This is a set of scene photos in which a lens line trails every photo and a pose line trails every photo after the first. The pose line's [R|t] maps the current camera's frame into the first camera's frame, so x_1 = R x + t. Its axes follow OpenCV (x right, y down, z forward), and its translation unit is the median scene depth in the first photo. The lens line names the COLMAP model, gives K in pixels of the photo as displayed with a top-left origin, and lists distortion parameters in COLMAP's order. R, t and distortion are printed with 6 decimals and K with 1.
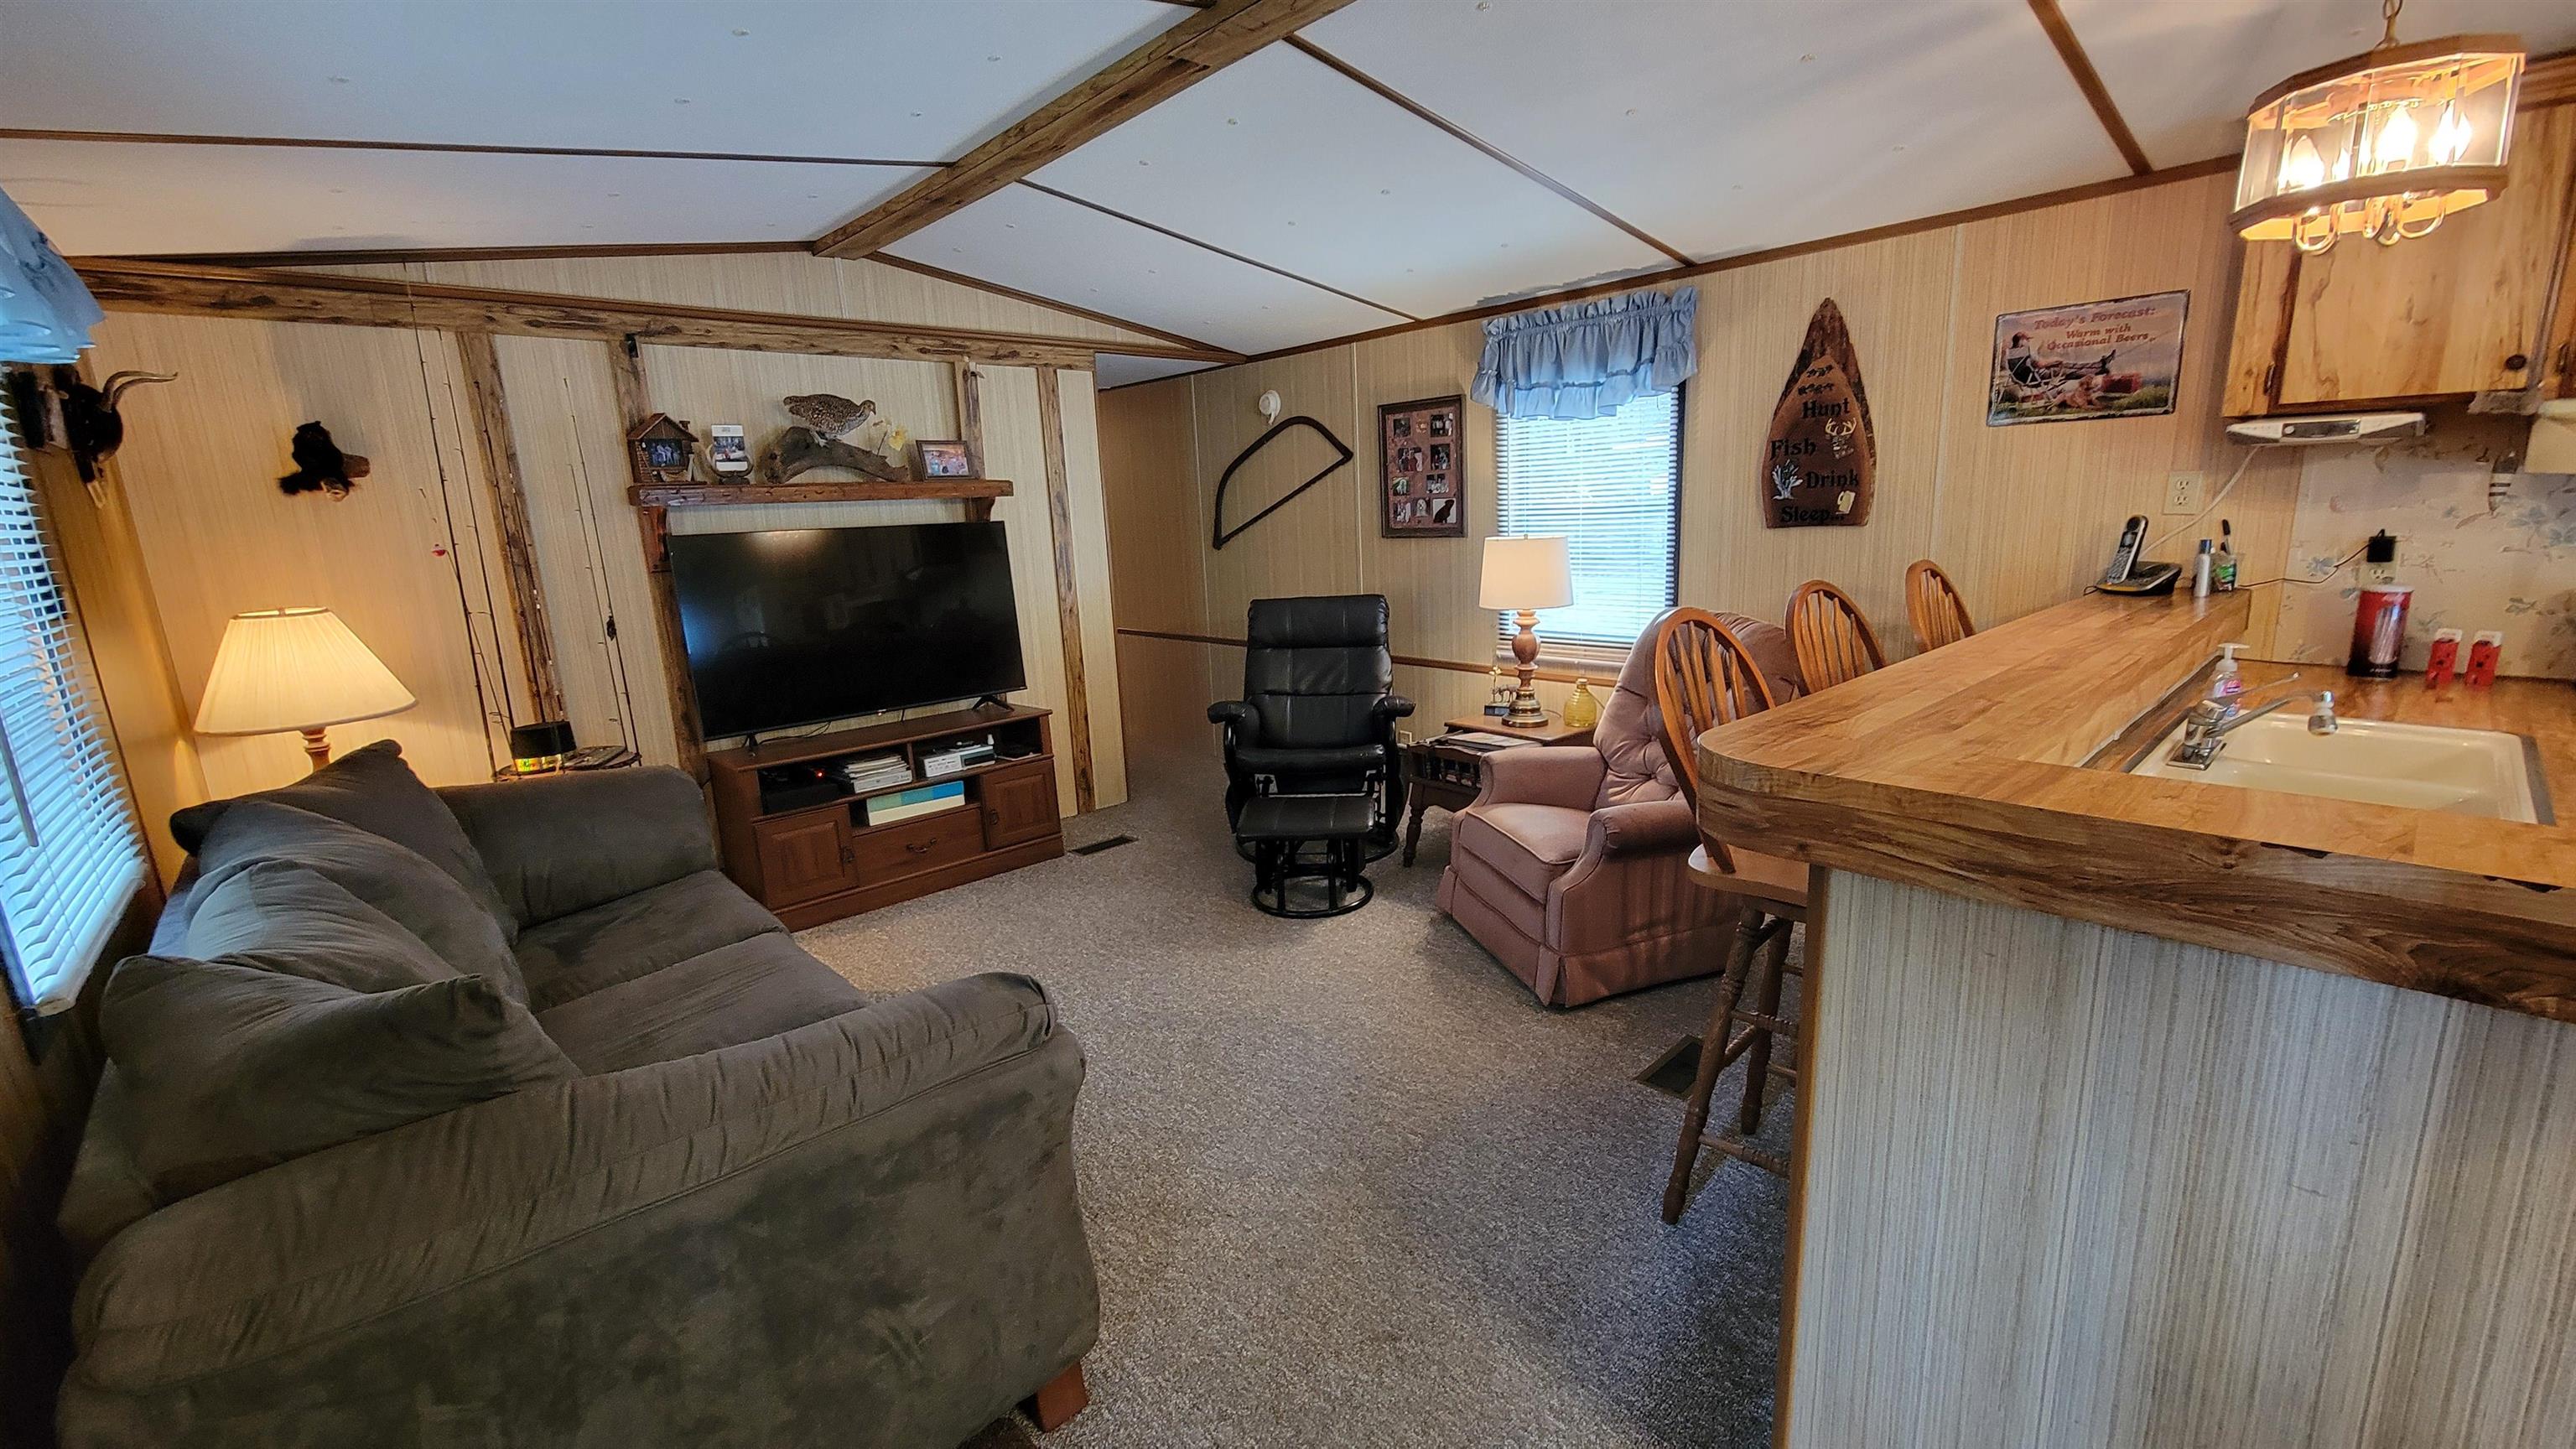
lens RADIAL K [[1046.1, 0, 1316.9], [0, 1046.1, 733.6], [0, 0, 1]] dist [-0.000097, -0.000922]
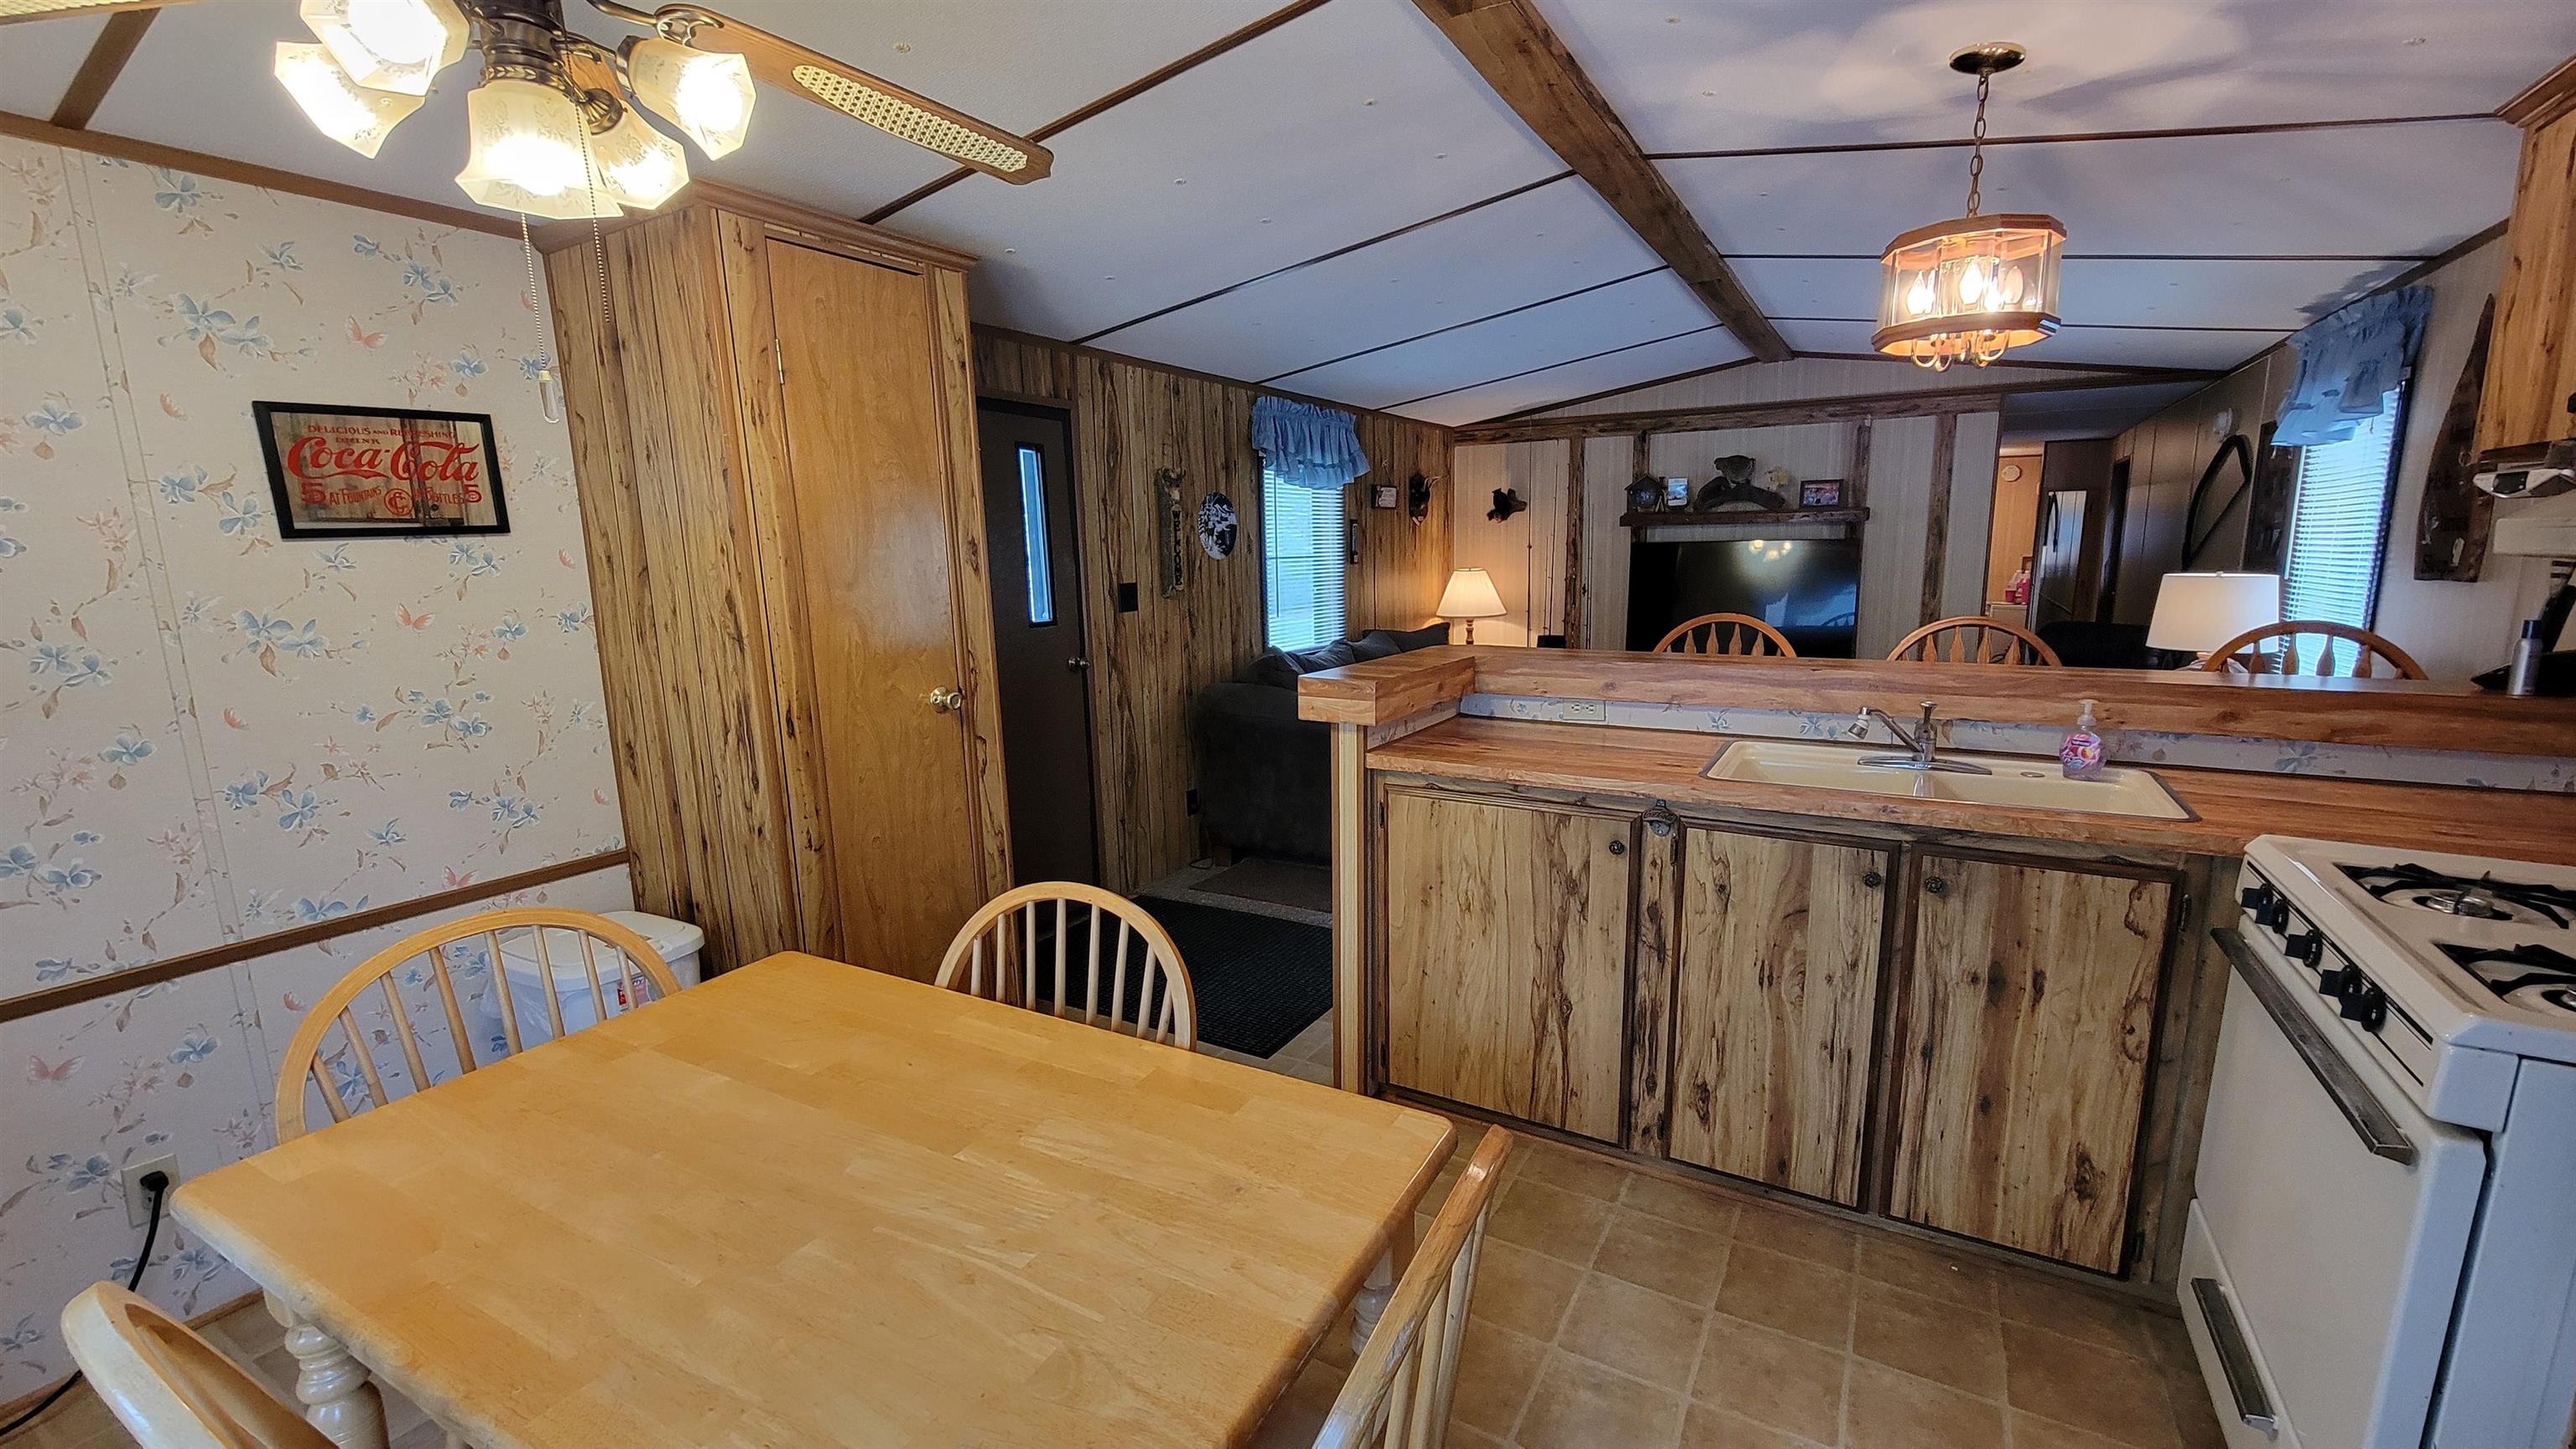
lens RADIAL K [[1046.1, 0, 1315.6], [0, 1046.1, 731.1], [0, 0, 1]] dist [-0.000097, -0.000922]
pose [[0.294667, 0.202051, -0.933995, 0.919900], [-0.200187, 0.968756, 0.146413, -0.029862], [0.934396, 0.143831, 0.325909, -0.037350]]
